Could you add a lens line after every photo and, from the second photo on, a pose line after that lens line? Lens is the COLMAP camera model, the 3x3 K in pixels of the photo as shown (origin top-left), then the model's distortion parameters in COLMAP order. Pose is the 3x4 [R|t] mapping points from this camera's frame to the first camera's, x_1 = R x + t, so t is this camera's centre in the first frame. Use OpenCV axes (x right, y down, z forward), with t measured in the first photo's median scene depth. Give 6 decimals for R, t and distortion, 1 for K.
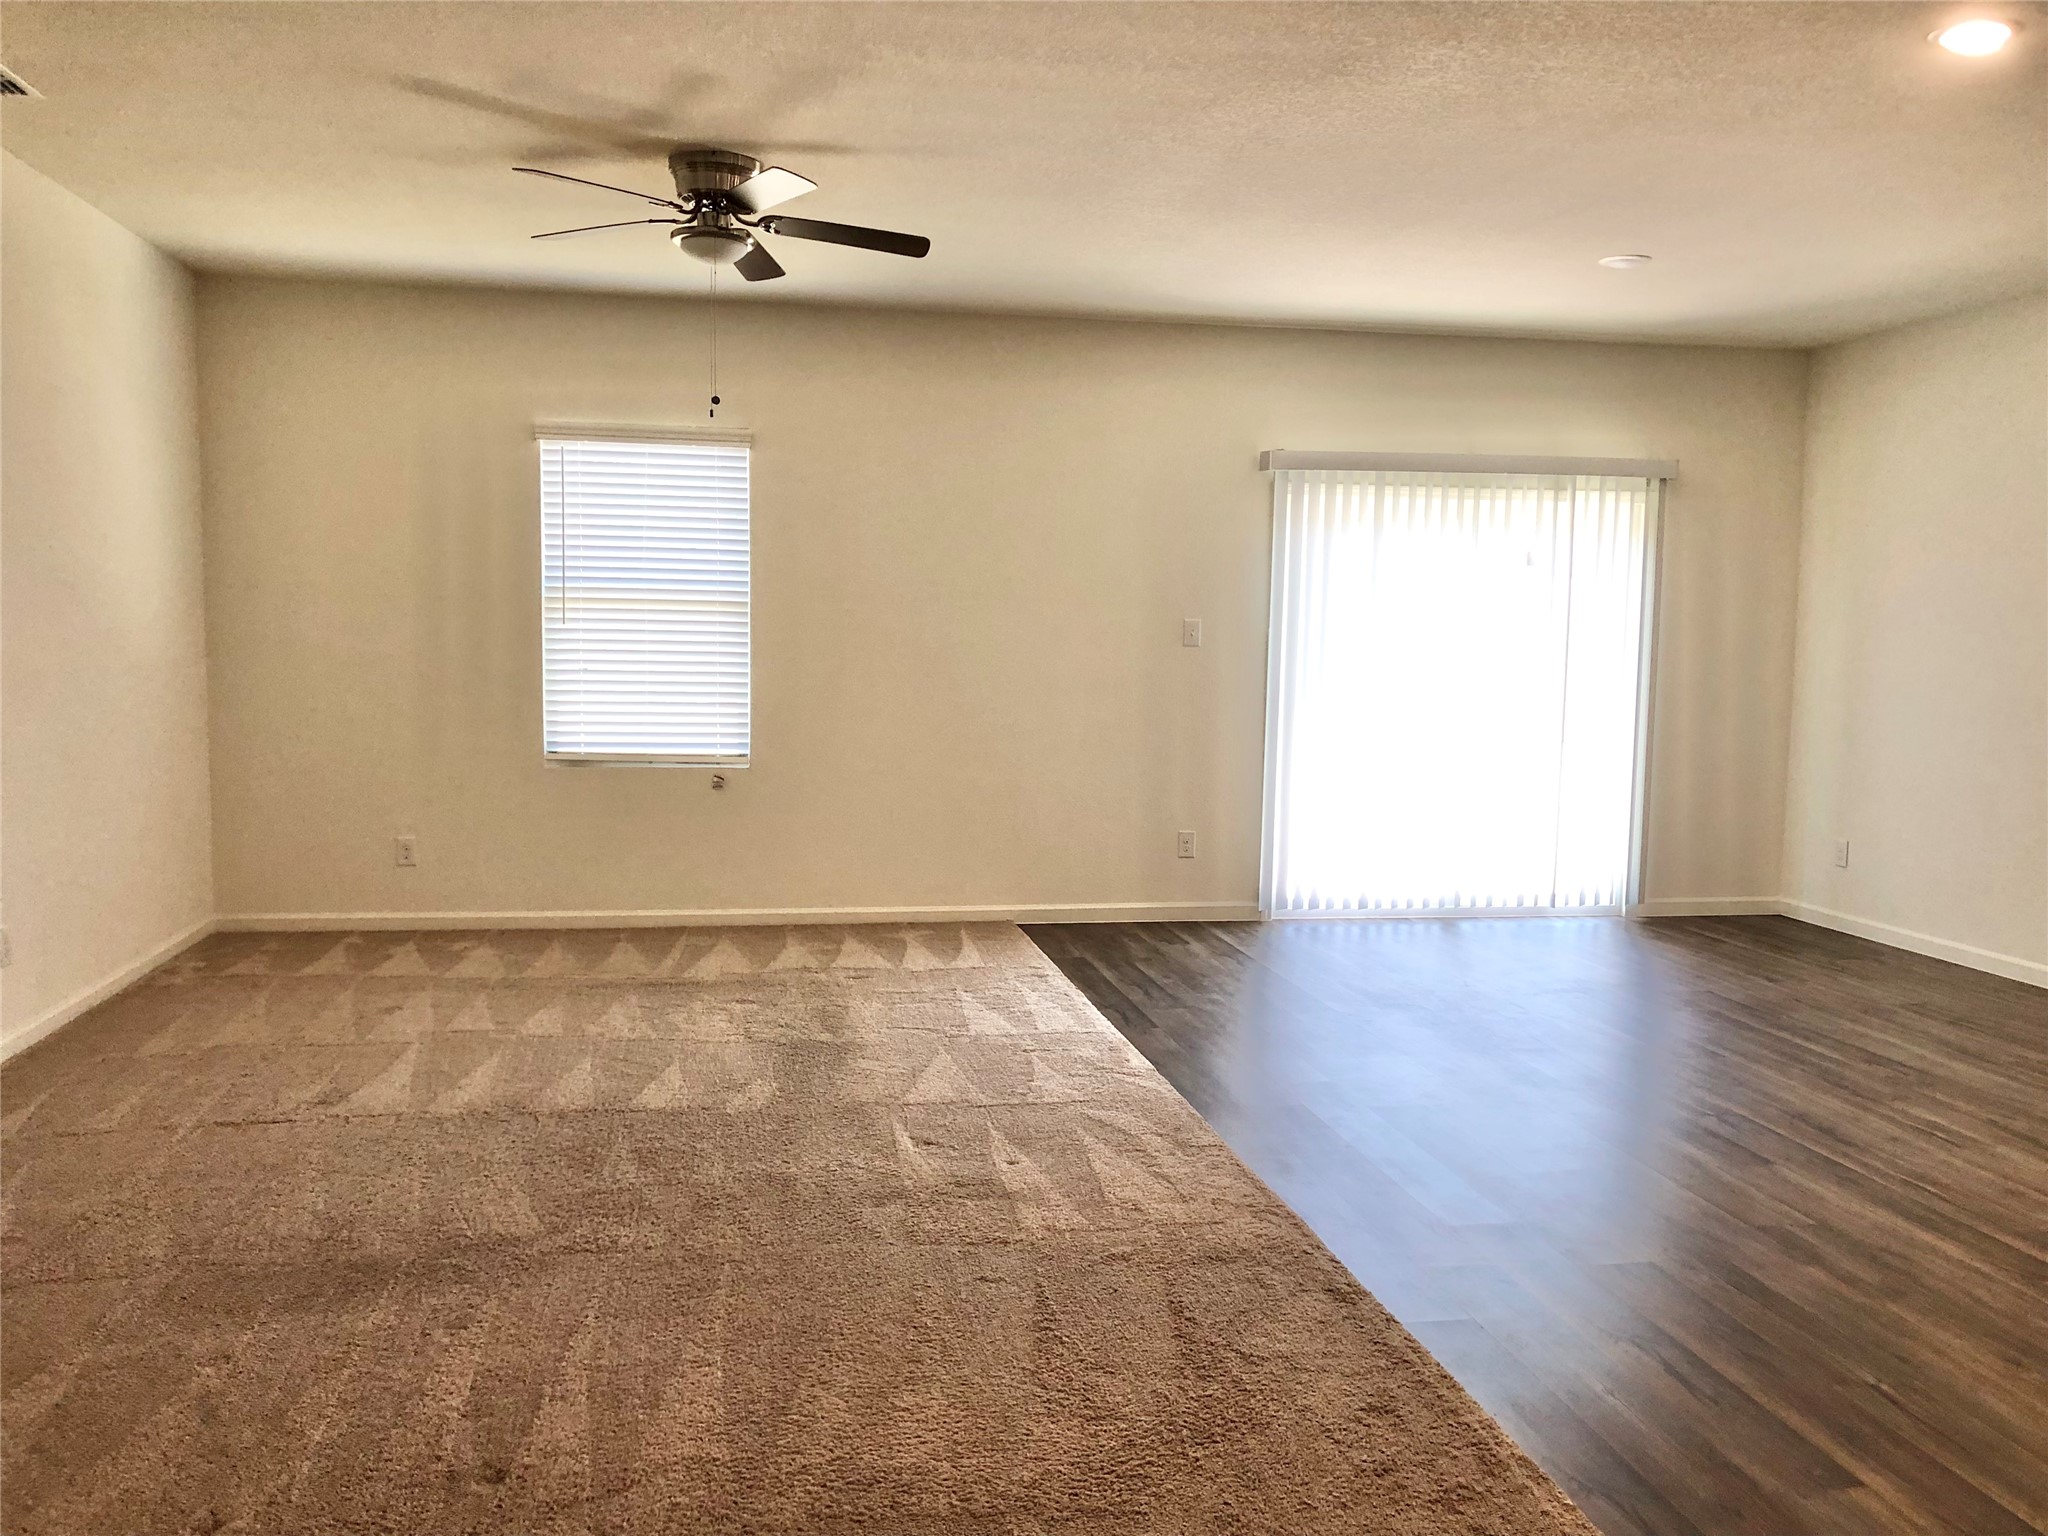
lens RADIAL K [[1696.3, 0, 1024.0], [0, 1696.3, 768.0], [0, 0, 1]] dist [0.038675, -0.049902]
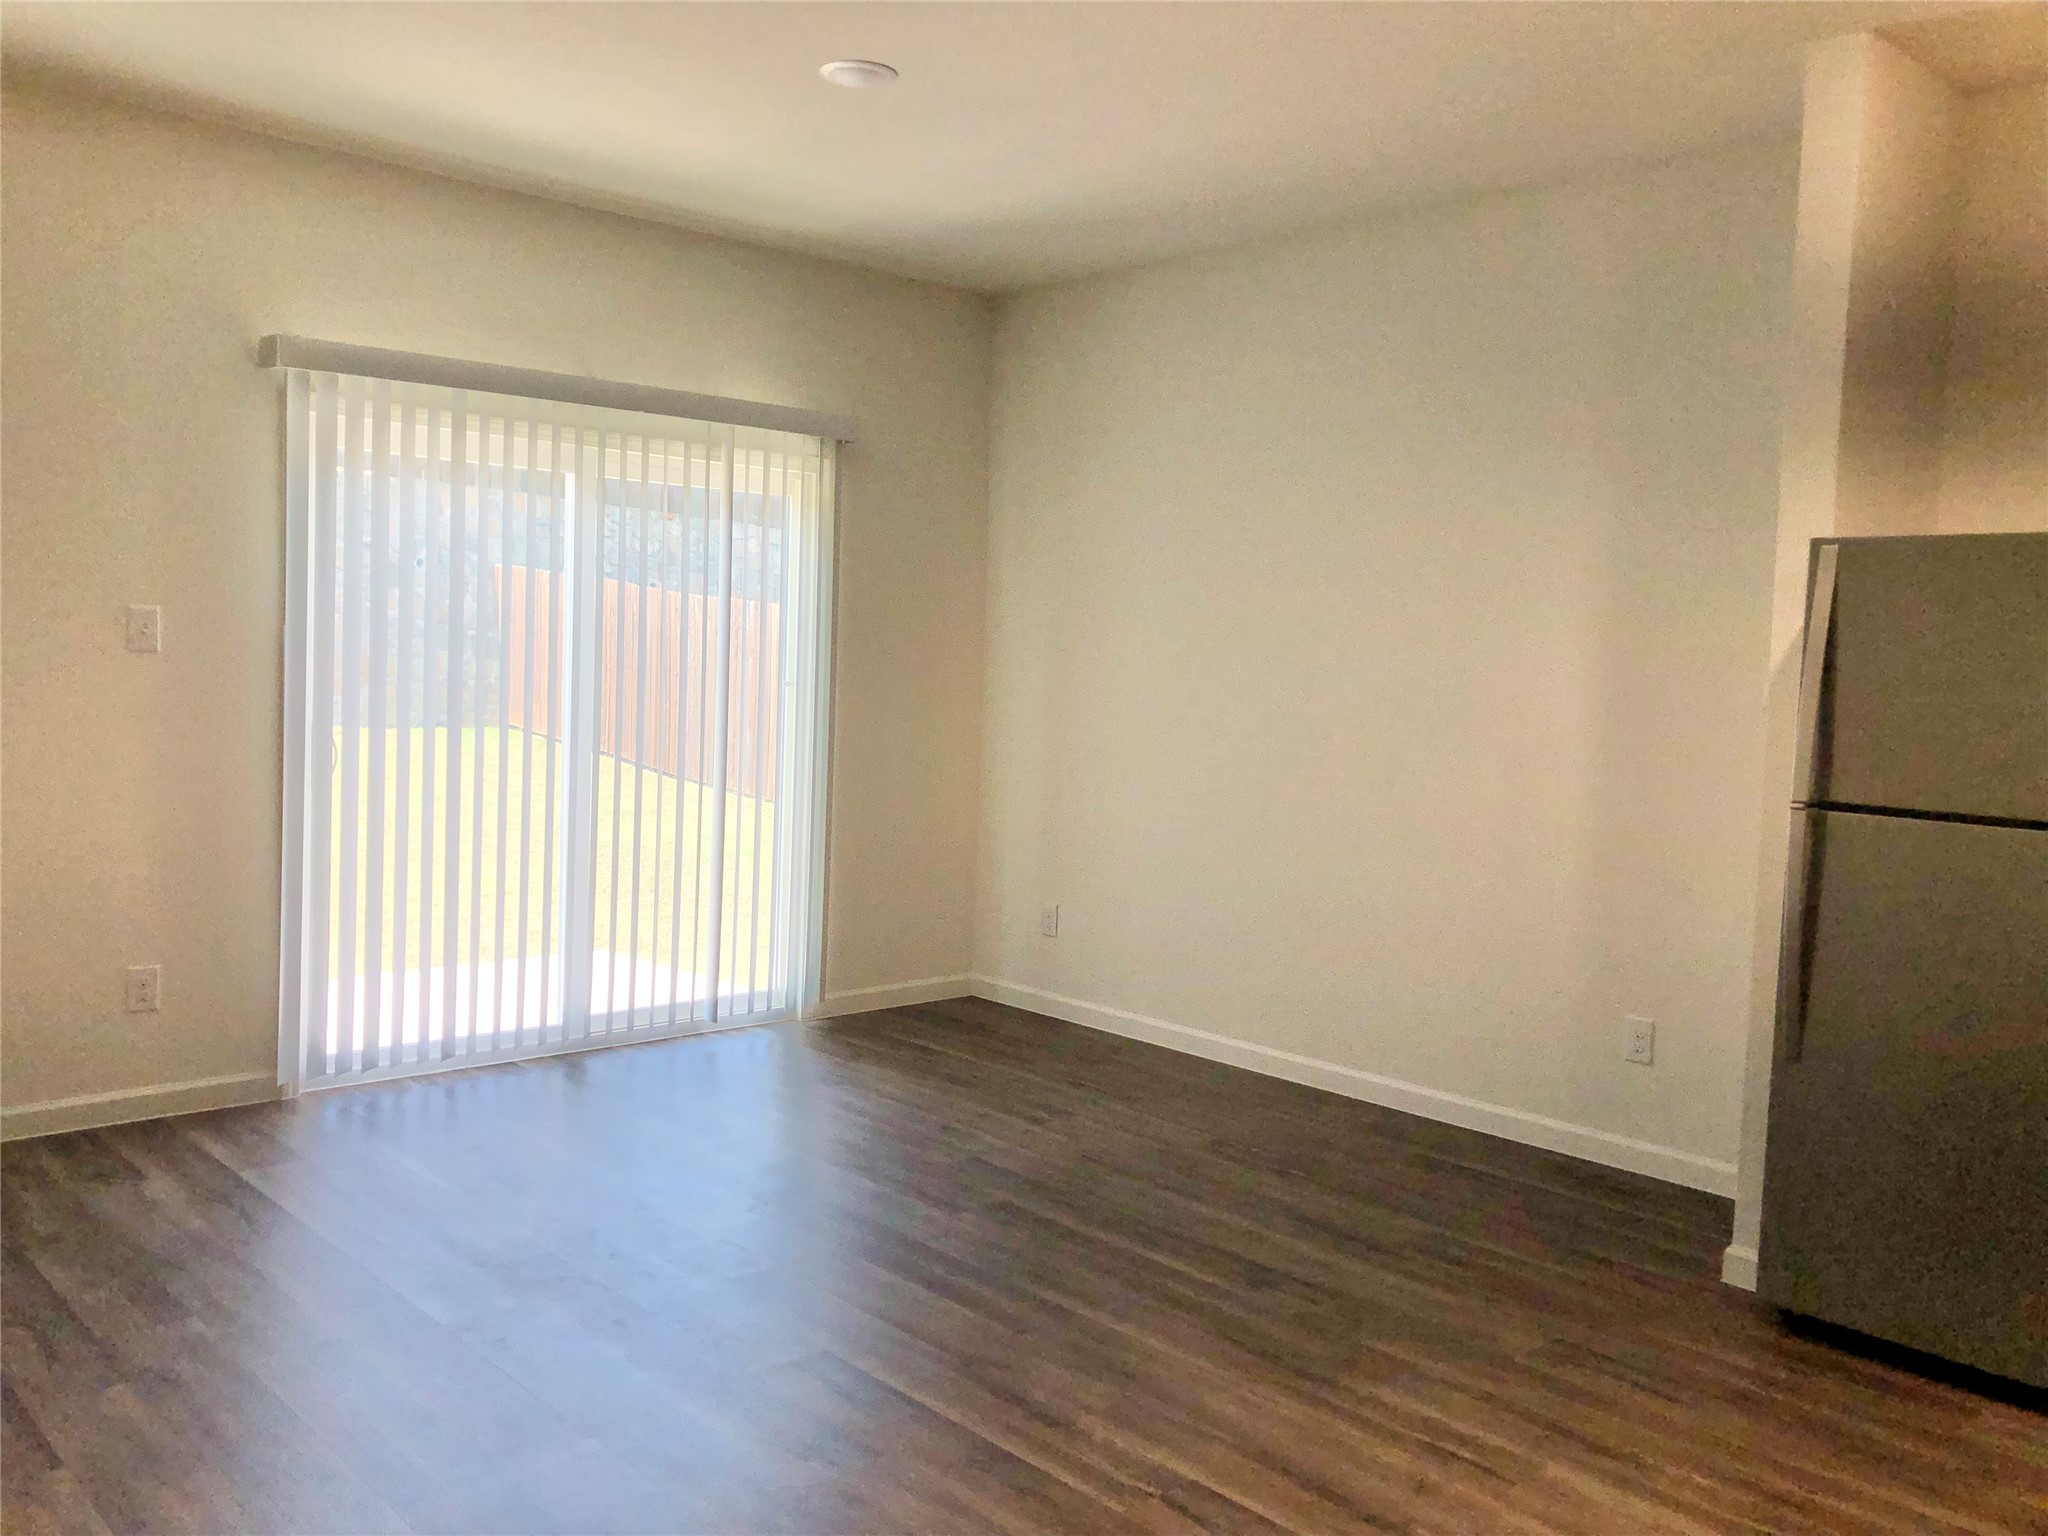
lens RADIAL K [[1696.3, 0, 1024.0], [0, 1696.3, 768.0], [0, 0, 1]] dist [0.038675, -0.049902]
pose [[0.847126, -0.022406, 0.530919, 0.043139], [0.023431, 0.999714, 0.004803, -0.028153], [-0.530875, 0.008371, 0.847409, 0.338979]]
